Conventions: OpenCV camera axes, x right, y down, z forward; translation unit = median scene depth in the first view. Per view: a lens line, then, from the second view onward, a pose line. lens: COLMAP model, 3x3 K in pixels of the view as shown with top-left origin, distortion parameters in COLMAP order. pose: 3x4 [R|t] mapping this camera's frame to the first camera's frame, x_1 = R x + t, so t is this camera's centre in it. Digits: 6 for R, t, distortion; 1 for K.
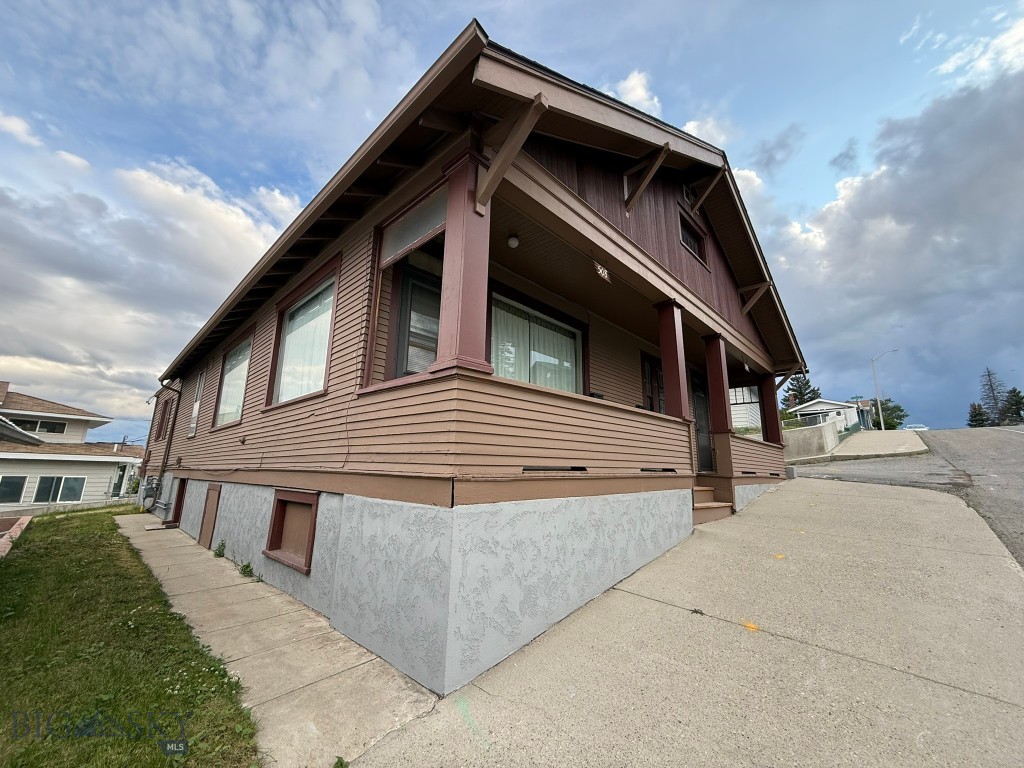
lens RADIAL K [[406.7, 0, 512.7], [0, 406.7, 382.2], [0, 0, 1]] dist [0.000093, 0.000056]
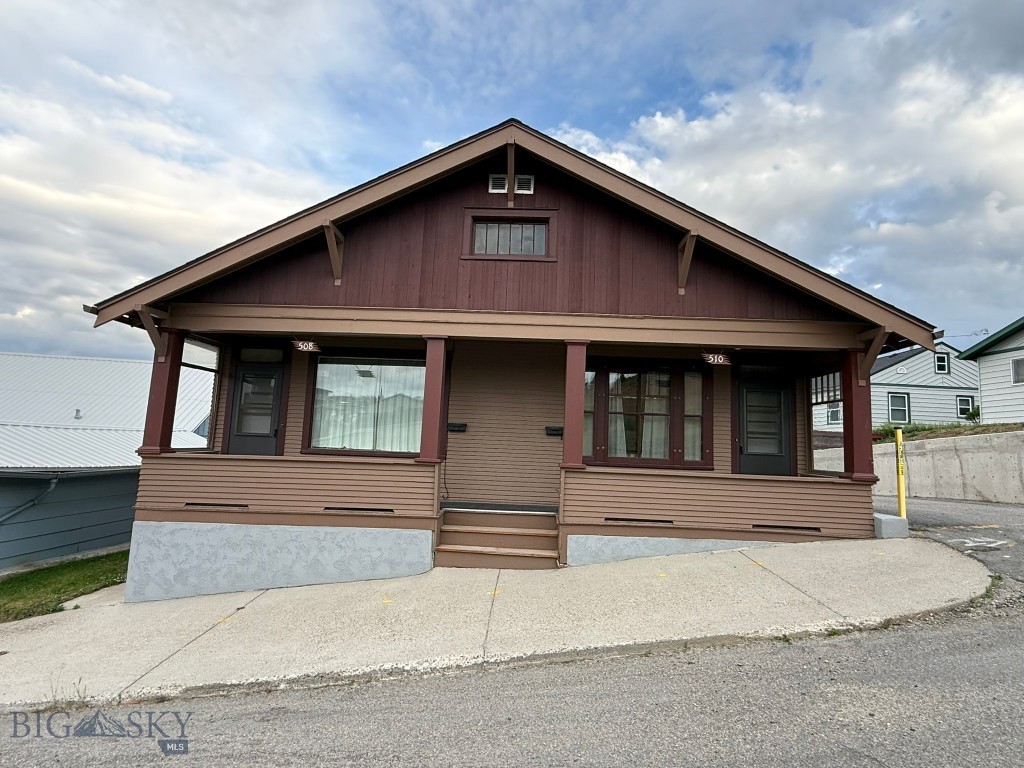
lens RADIAL K [[564.4, 0, 512.5], [0, 564.4, 381.1], [0, 0, 1]] dist [0.001758, 0.000485]
pose [[0.677581, -0.075942, -0.731517, 2.807057], [0.132266, 0.991020, 0.019631, -0.175810], [0.723457, -0.110056, 0.681540, 0.417153]]
